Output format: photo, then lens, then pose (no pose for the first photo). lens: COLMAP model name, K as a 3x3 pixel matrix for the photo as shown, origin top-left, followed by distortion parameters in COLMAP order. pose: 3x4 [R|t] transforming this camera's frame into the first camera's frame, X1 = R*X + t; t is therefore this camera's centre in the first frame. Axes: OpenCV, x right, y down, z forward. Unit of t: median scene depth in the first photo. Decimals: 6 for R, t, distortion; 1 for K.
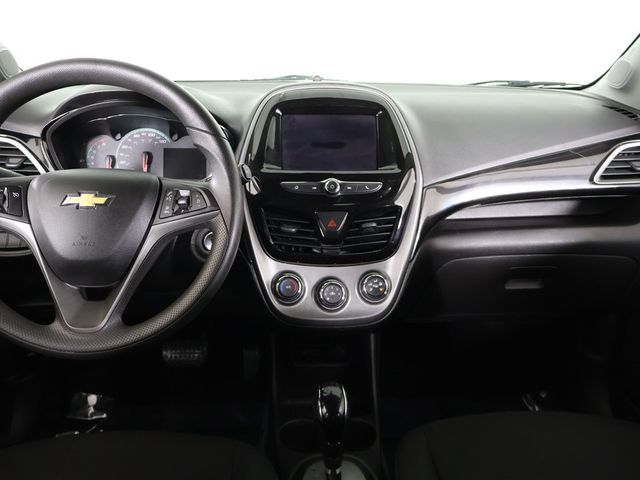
lens RADIAL K [[609.8, 0, 320.0], [0, 609.8, 240.0], [0, 0, 1]] dist [0.007100, -0.008047]
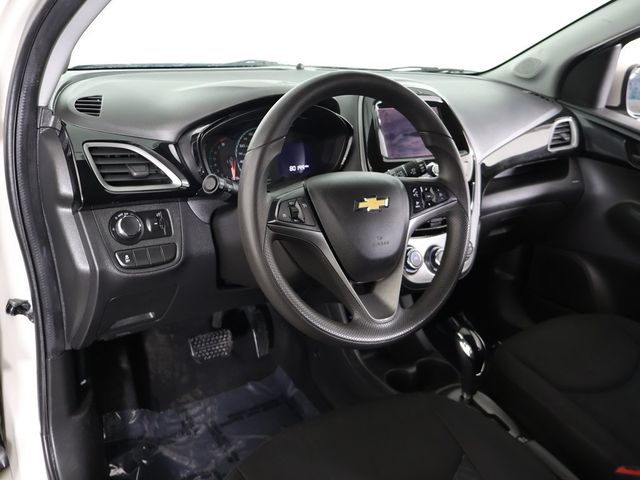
lens RADIAL K [[609.8, 0, 320.0], [0, 609.8, 240.0], [0, 0, 1]] dist [0.007100, -0.008047]
pose [[0.850549, -0.139171, 0.507147, -0.765330], [0.103269, 0.989772, 0.098419, -0.088526], [-0.515657, -0.031338, 0.856222, 0.081612]]
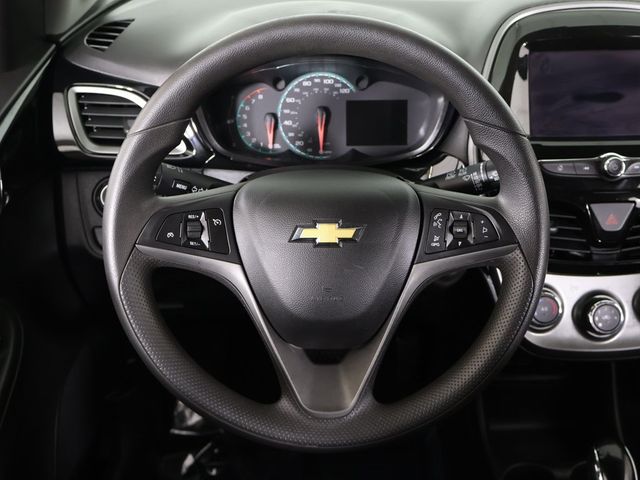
lens RADIAL K [[800.0, 0, 320.0], [0, 800.0, 240.0], [0, 0, 1]] dist [0.005932, 0.009977]
pose [[0.999534, -0.009355, -0.029051, -0.271451], [0.014302, 0.984449, 0.175087, -0.160525], [0.026962, -0.175421, 0.984124, 0.086115]]
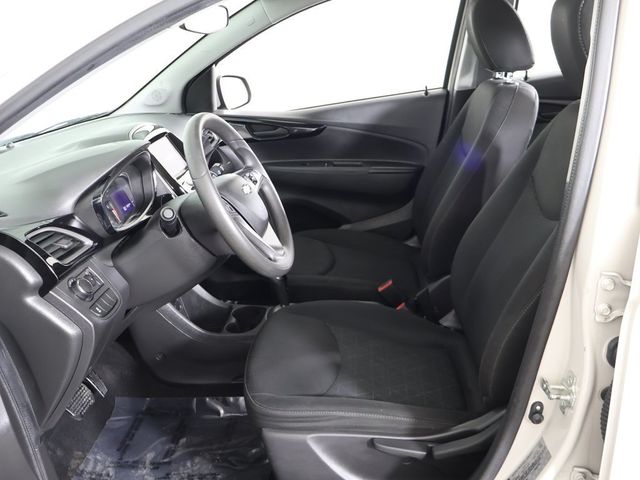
lens RADIAL K [[609.8, 0, 320.0], [0, 609.8, 240.0], [0, 0, 1]] dist [0.007100, -0.008047]
pose [[0.121037, -0.360380, 0.924920, -1.441234], [0.431005, 0.858435, 0.278073, -0.236071], [-0.894195, 0.364988, 0.259228, 0.309753]]
